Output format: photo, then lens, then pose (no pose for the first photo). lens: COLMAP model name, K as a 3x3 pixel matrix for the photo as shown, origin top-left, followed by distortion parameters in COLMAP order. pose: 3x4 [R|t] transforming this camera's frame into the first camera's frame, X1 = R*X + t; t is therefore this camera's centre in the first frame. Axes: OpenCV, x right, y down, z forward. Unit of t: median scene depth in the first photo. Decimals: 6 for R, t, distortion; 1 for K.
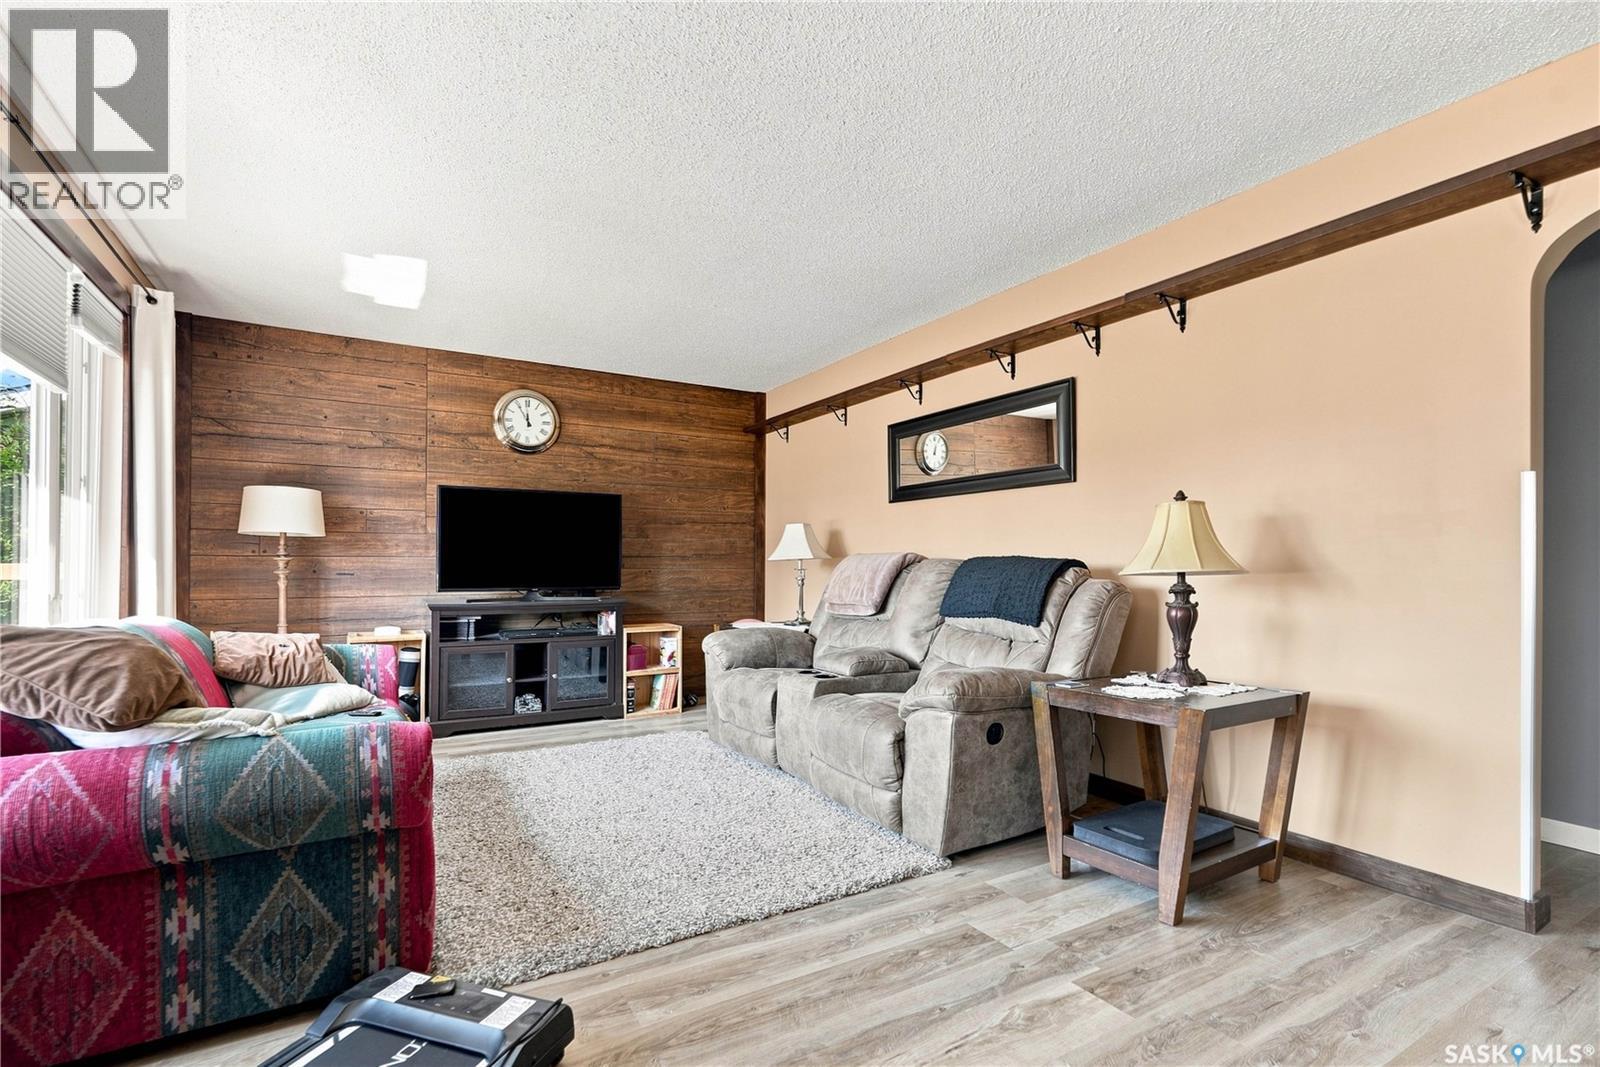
lens RADIAL K [[883.0, 0, 799.8], [0, 883.0, 545.7], [0, 0, 1]] dist [0.004348, 0.003523]
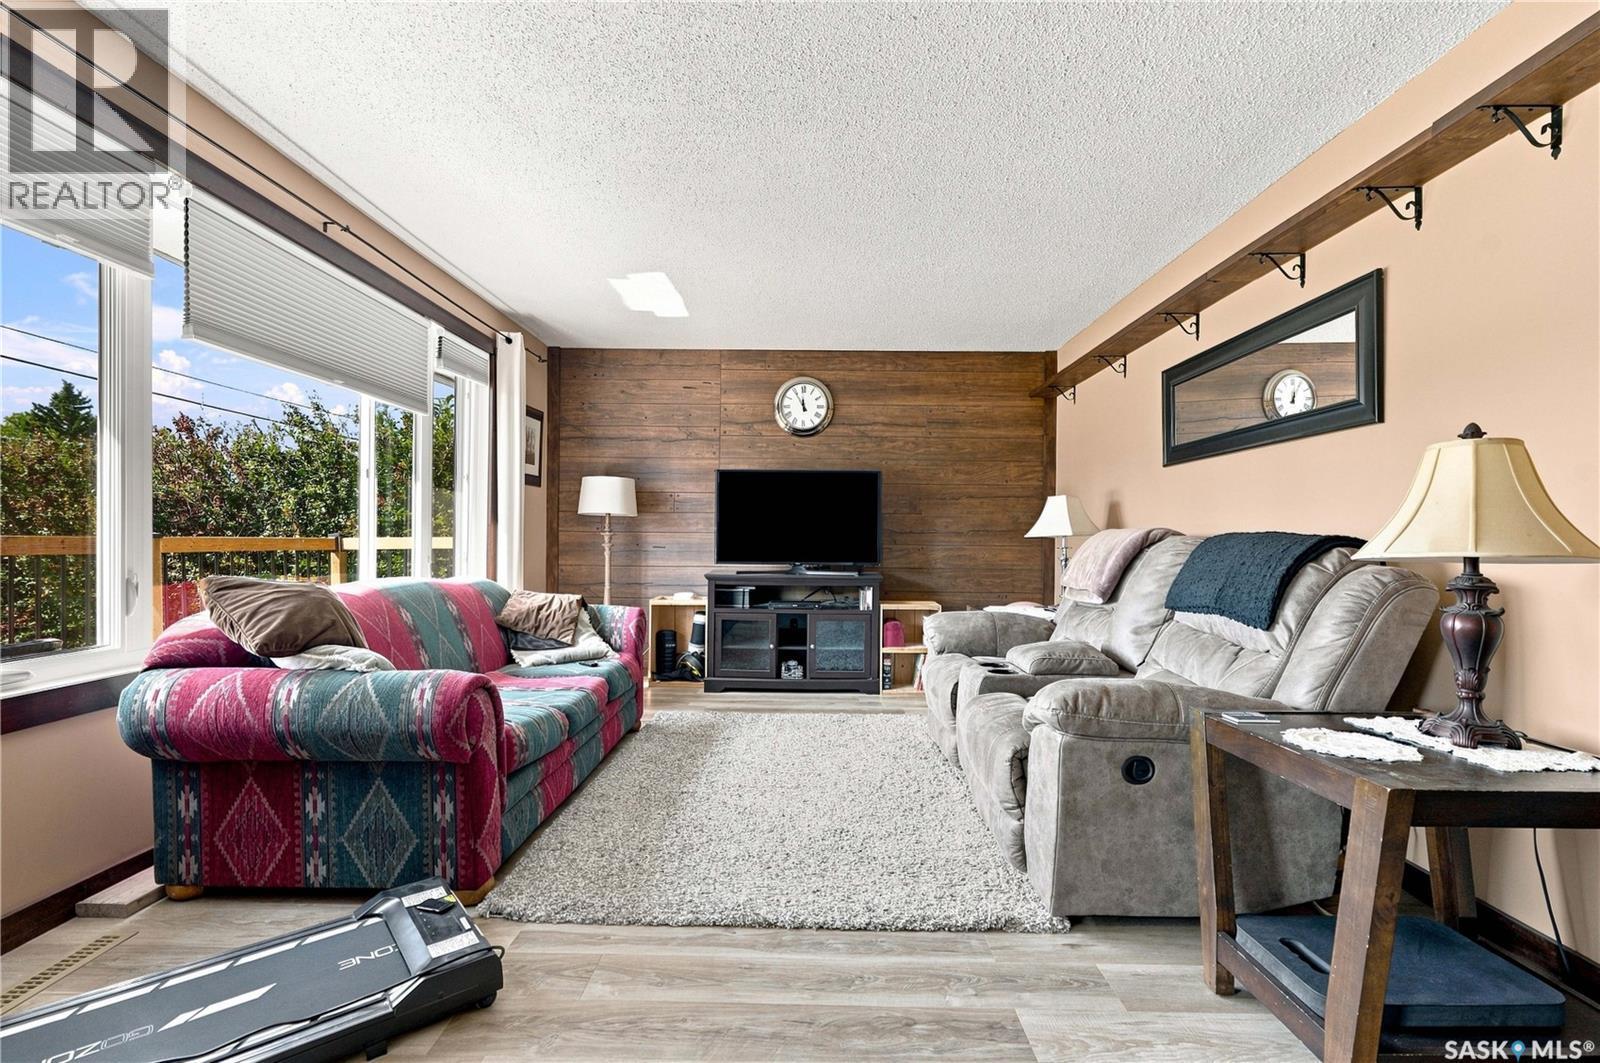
lens RADIAL K [[824.4, 0, 798.9], [0, 824.4, 533.9], [0, 0, 1]] dist [0.002028, 0.000702]
pose [[0.809518, 0.001228, -0.587094, 0.352765], [0.005230, 0.999943, 0.009302, 0.005661], [0.587072, -0.010601, 0.809465, 0.243515]]
